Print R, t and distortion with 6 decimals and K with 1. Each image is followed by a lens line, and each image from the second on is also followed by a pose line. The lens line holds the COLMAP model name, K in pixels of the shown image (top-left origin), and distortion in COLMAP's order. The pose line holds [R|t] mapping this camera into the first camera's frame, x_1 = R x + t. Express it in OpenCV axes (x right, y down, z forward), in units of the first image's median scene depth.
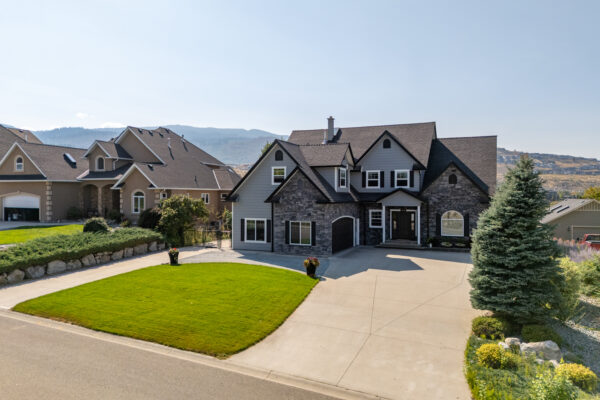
lens RADIAL K [[441.4, 0, 300.0], [0, 441.4, 200.0], [0, 0, 1]] dist [0.077241, -0.075352]
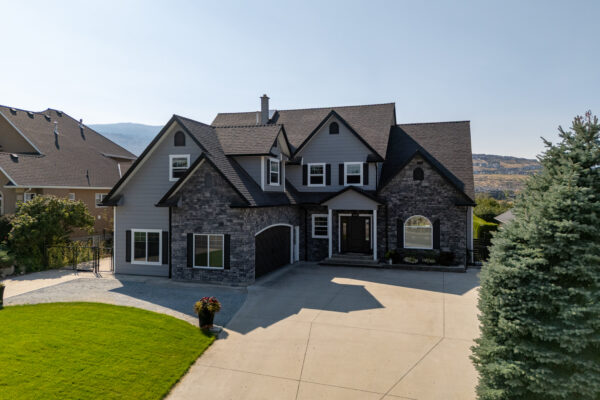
lens RADIAL K [[441.4, 0, 300.0], [0, 441.4, 200.0], [0, 0, 1]] dist [0.077241, -0.075352]
pose [[0.995196, -0.004309, 0.097808, 0.068030], [0.004252, 0.999991, 0.000786, -0.004032], [-0.097811, -0.000367, 0.995205, 0.267845]]
